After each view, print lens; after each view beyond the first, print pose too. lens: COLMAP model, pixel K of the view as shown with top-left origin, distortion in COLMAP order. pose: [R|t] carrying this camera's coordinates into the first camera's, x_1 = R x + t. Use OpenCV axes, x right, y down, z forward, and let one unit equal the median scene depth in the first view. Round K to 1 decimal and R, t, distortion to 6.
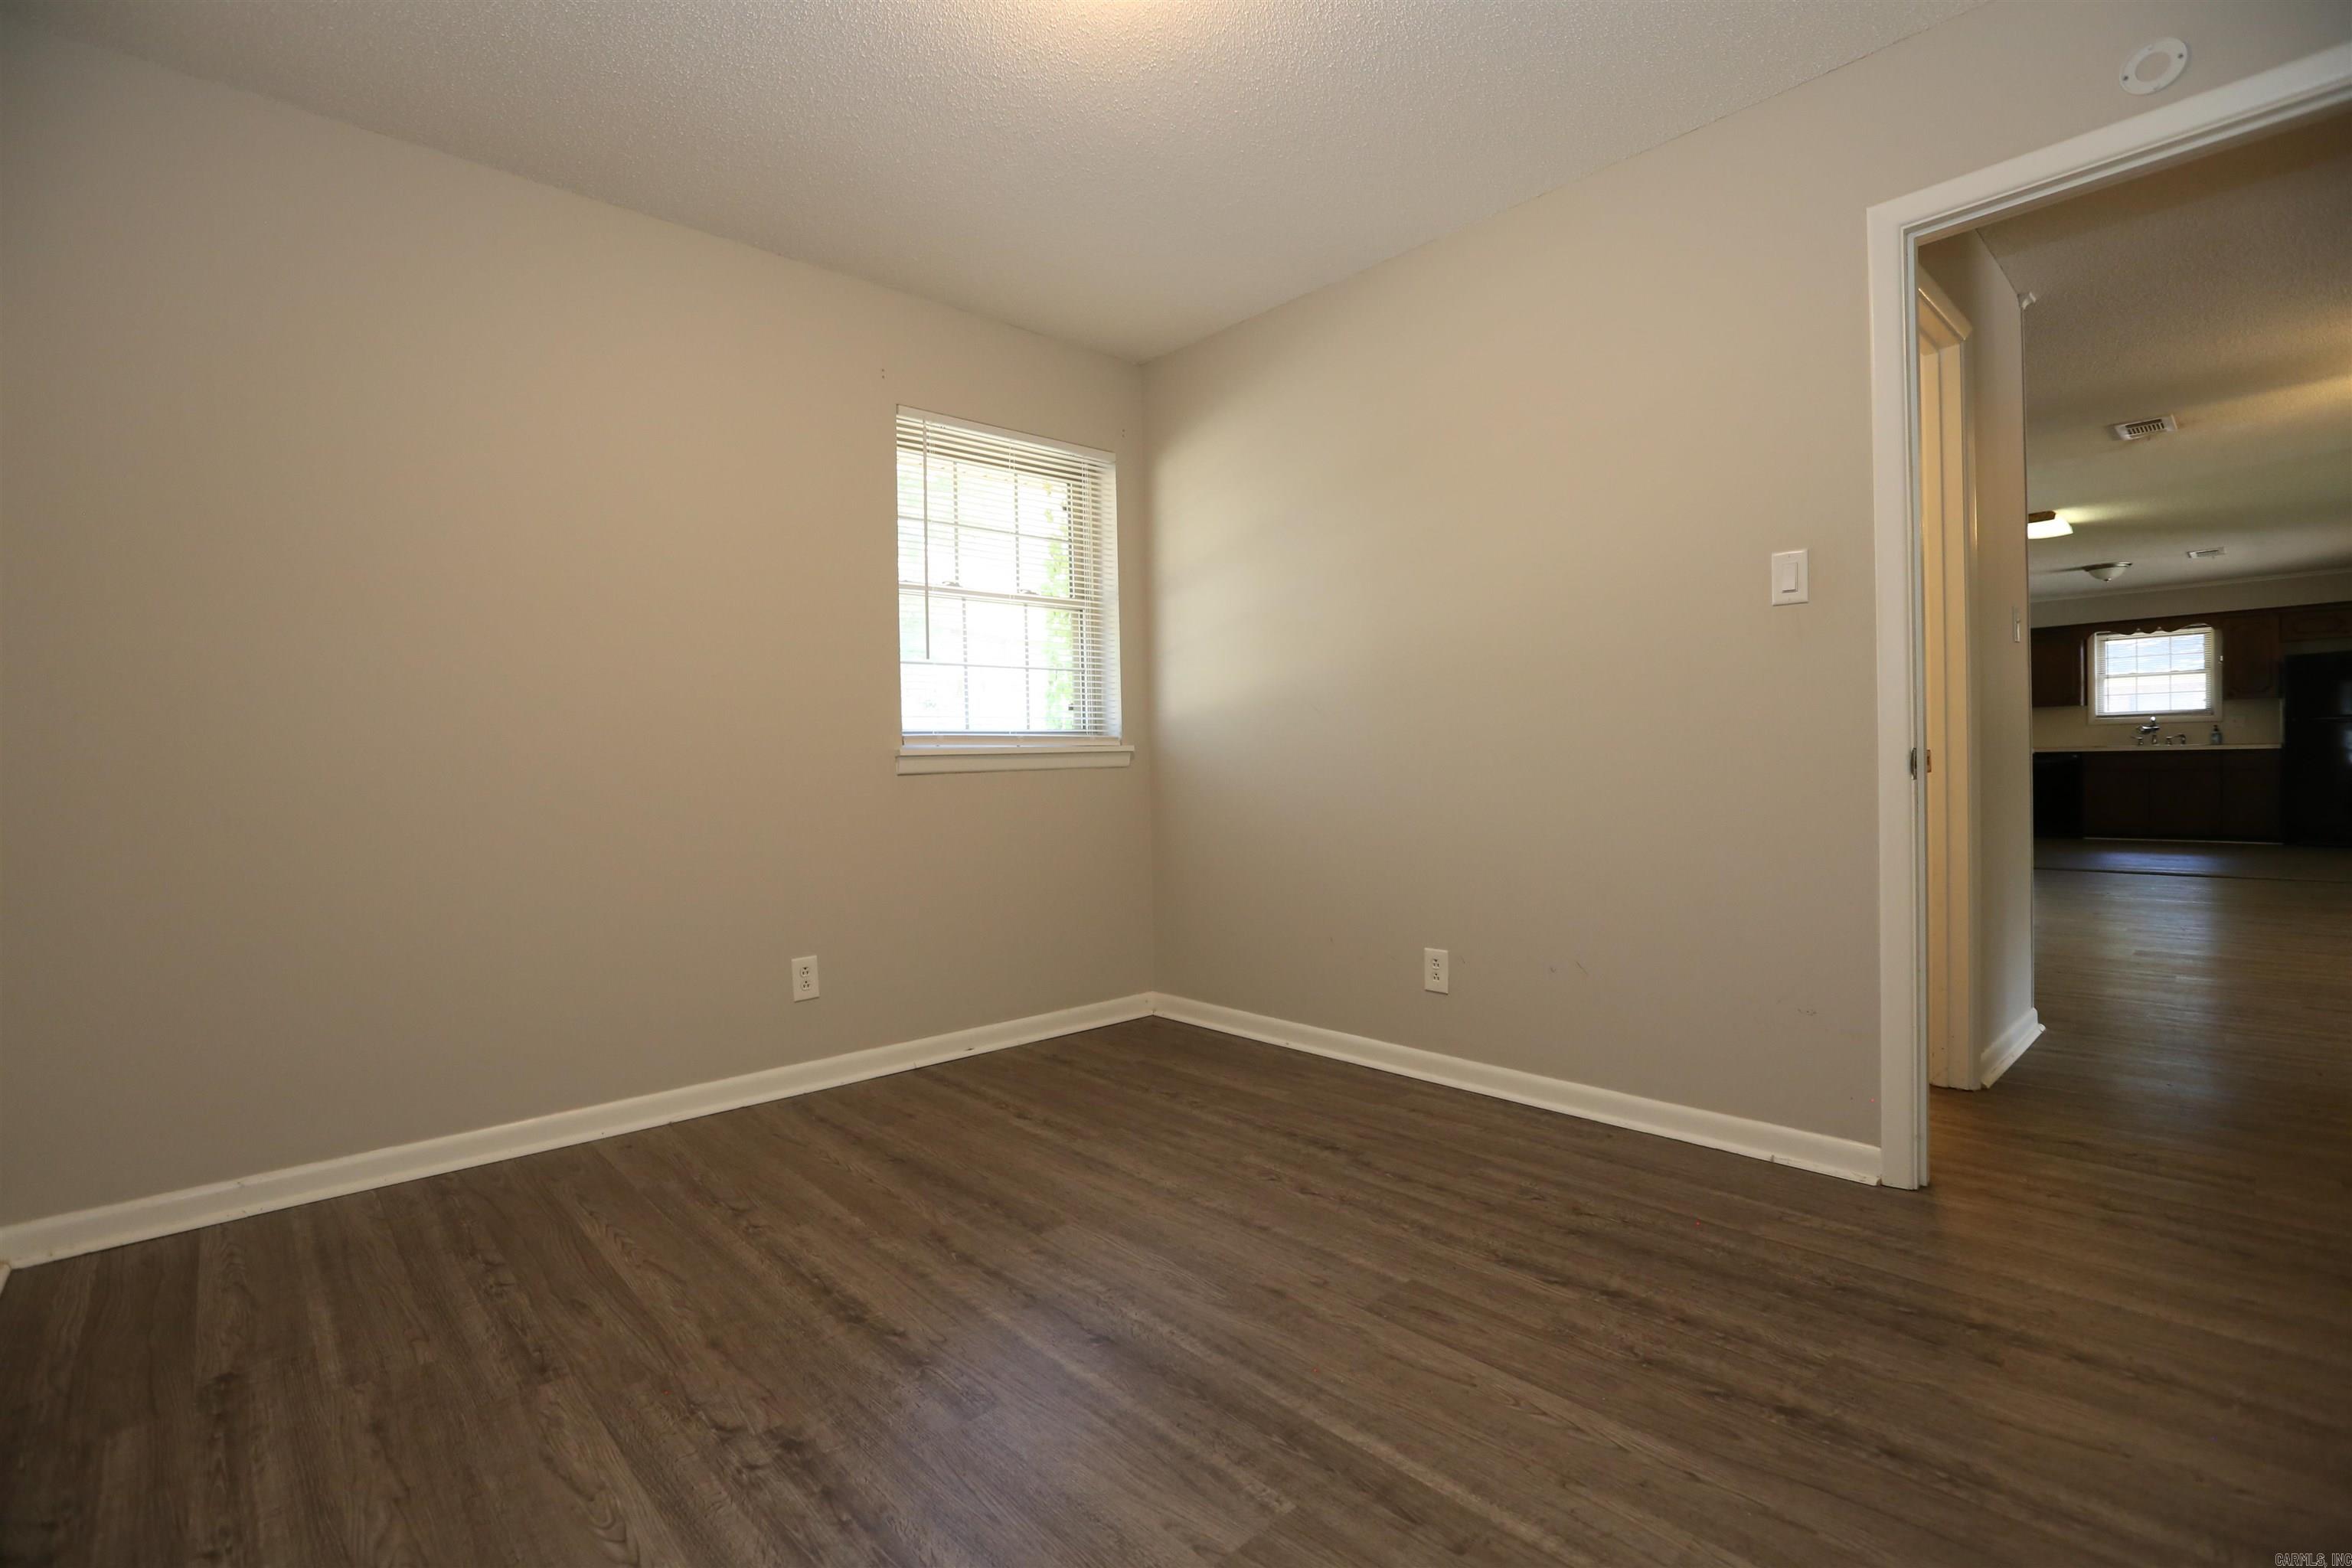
lens RADIAL K [[1064.4, 0, 1164.4], [0, 1064.4, 780.4], [0, 0, 1]] dist [-0.050514, 0.016083]
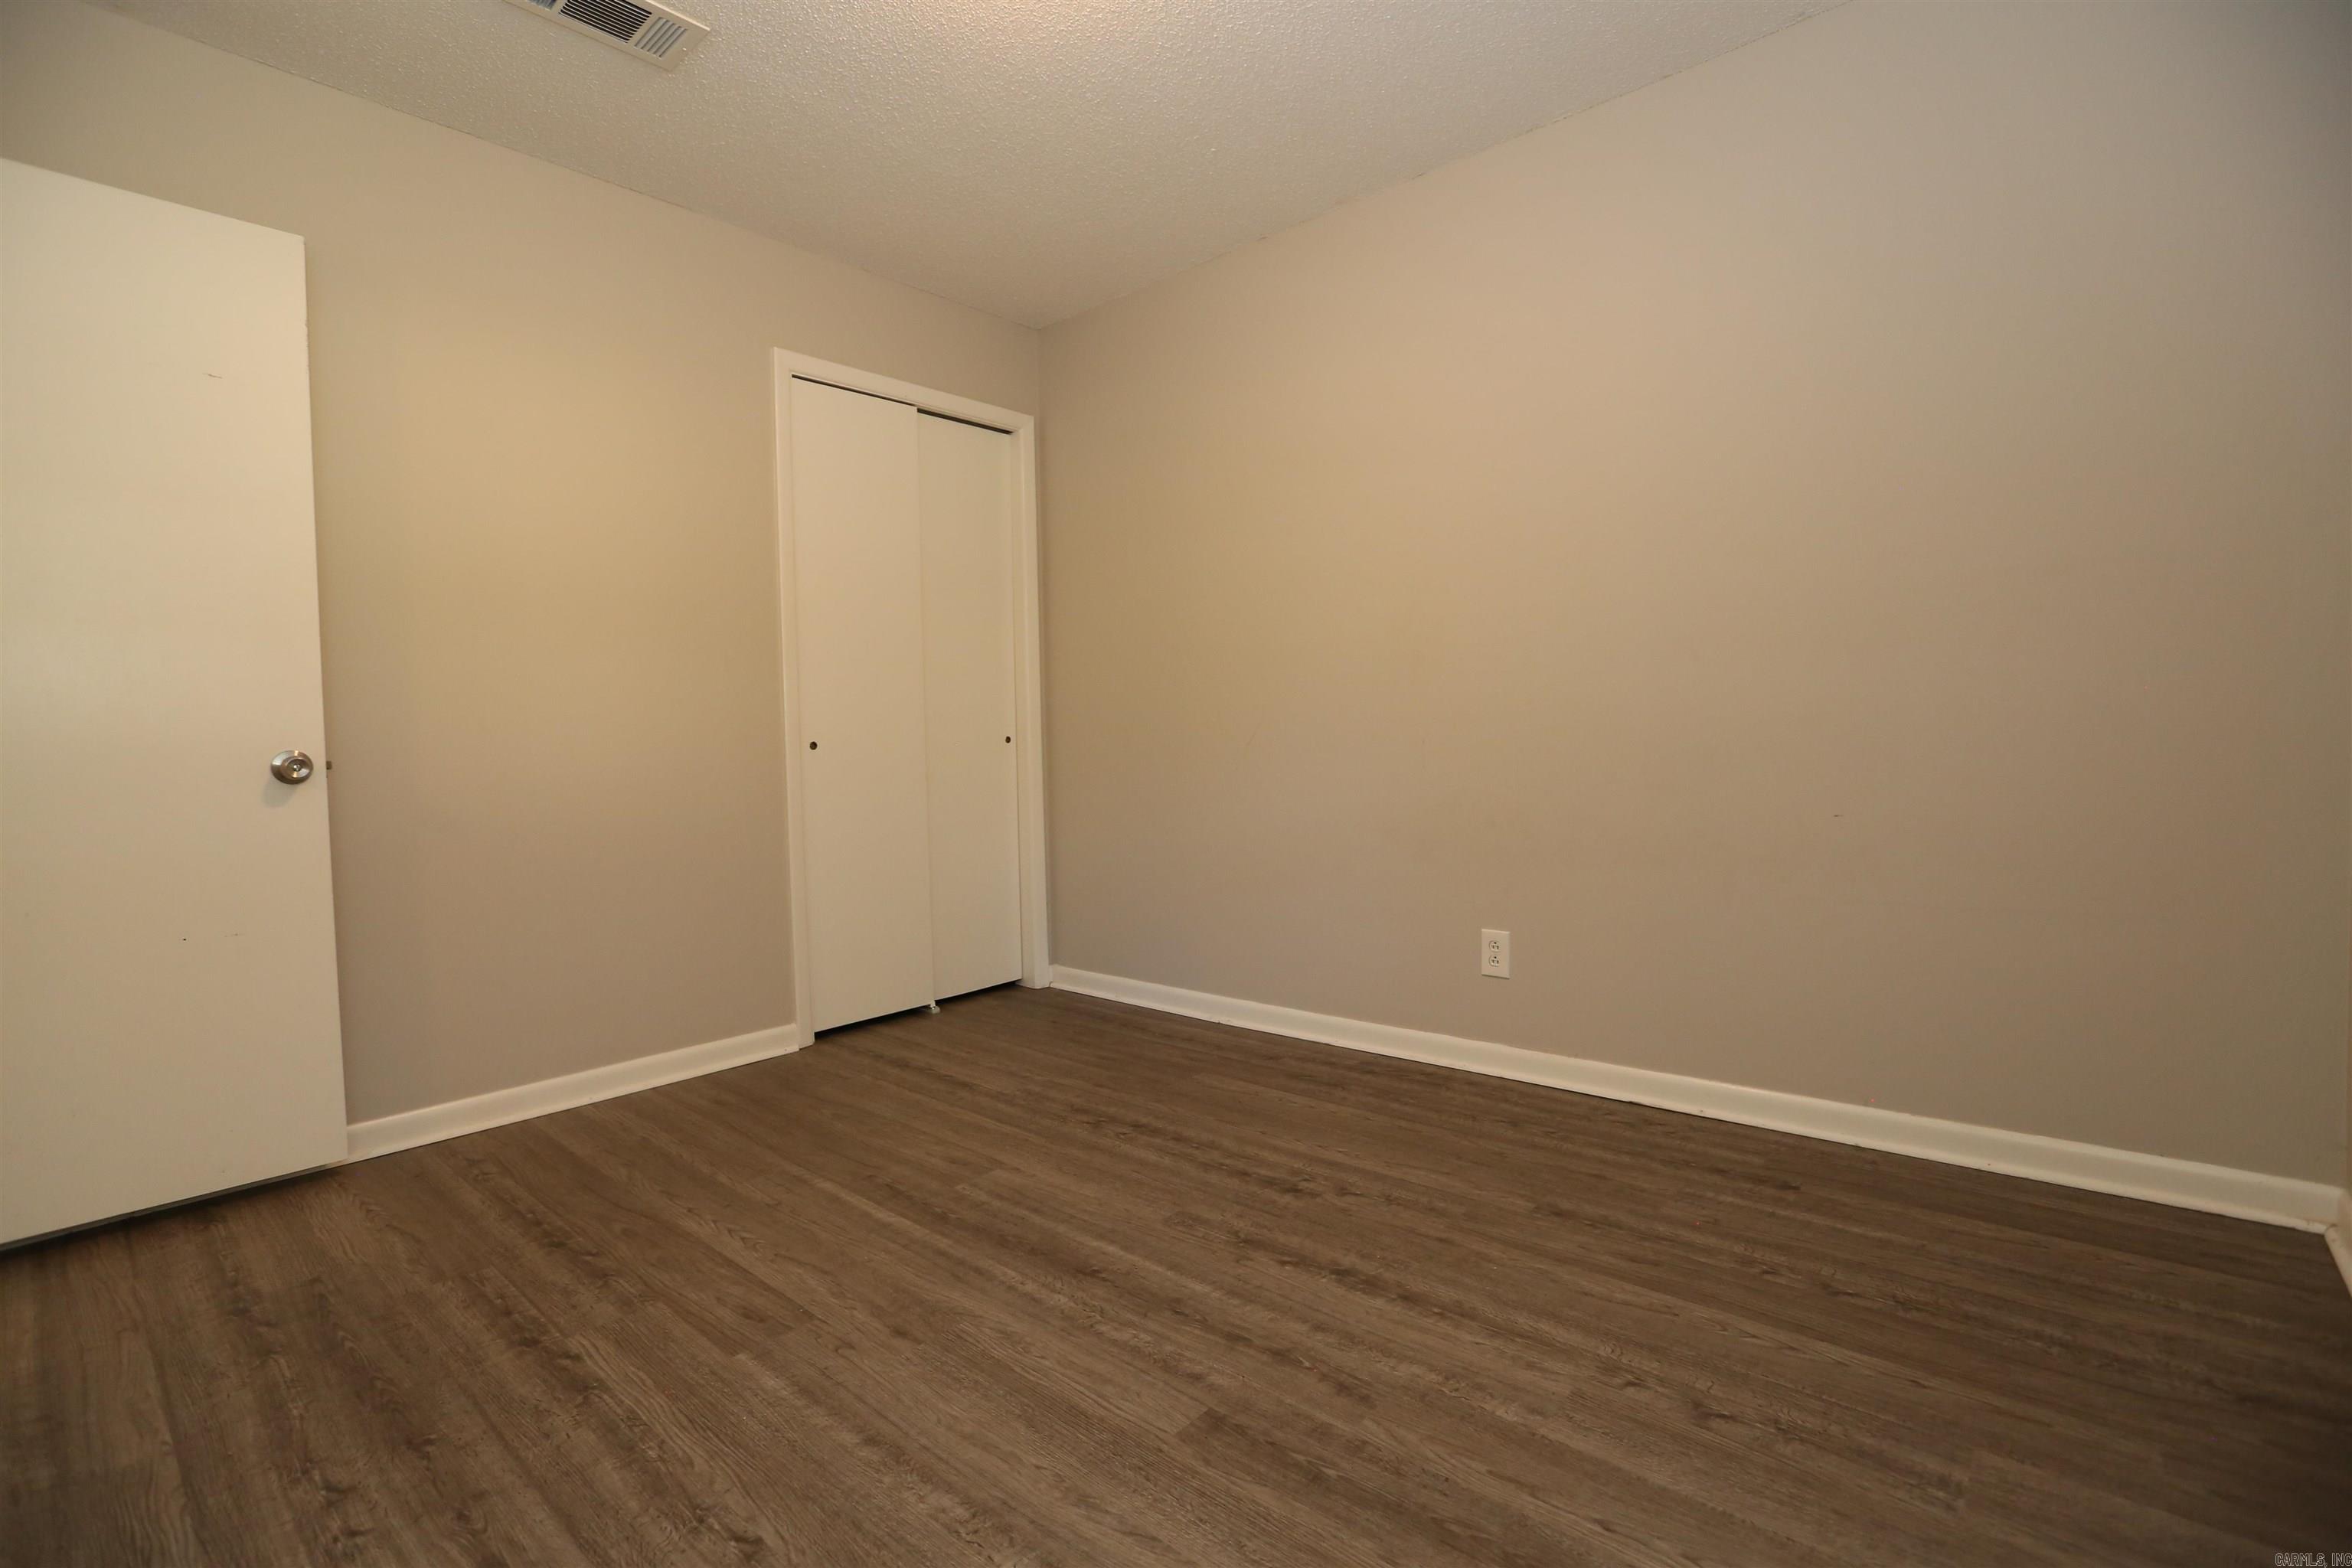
lens RADIAL K [[1064.4, 0, 1164.6], [0, 1064.4, 776.7], [0, 0, 1]] dist [-0.050514, 0.016083]
pose [[-0.993807, 0.050119, -0.099179, -0.046668], [0.044825, 0.997485, 0.054900, -0.016666], [0.101681, 0.050114, -0.993554, 1.760268]]
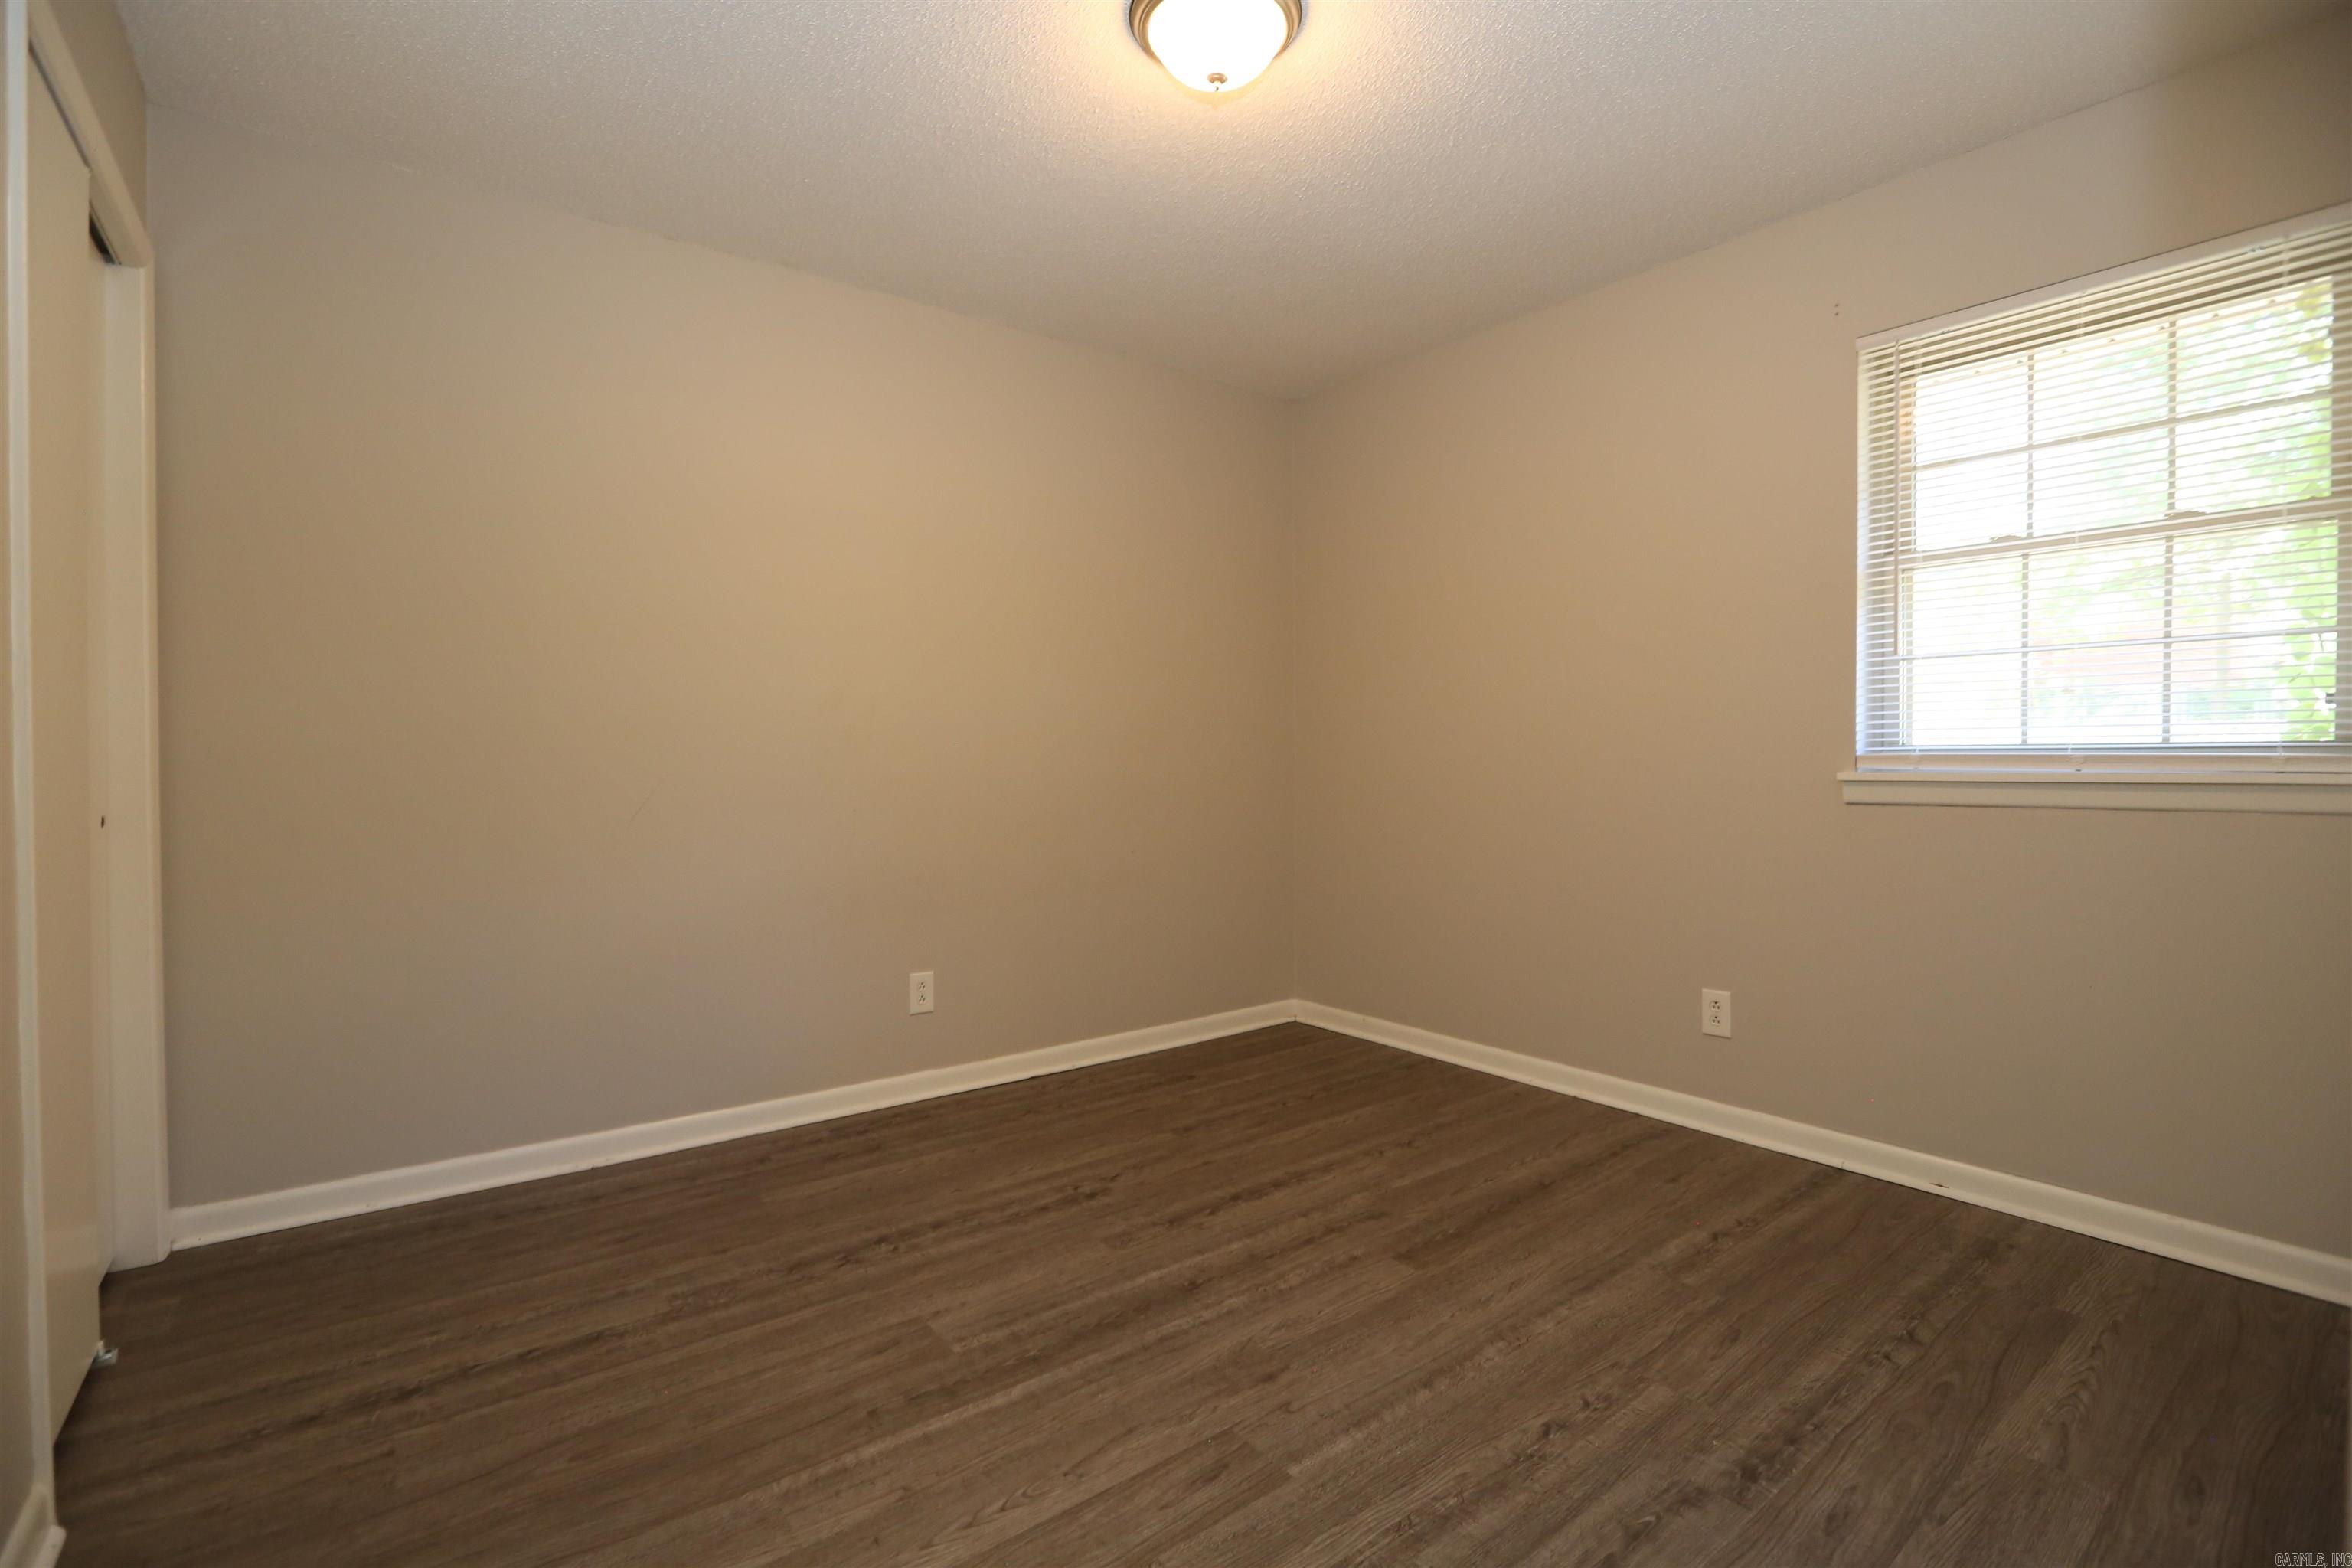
lens RADIAL K [[1064.4, 0, 1172.8], [0, 1064.4, 774.8], [0, 0, 1]] dist [-0.050514, 0.016083]
pose [[-0.086411, 0.036525, -0.995590, 0.972247], [-0.010701, 0.999236, 0.037587, -0.085214], [0.996202, 0.013901, -0.085954, 0.927734]]
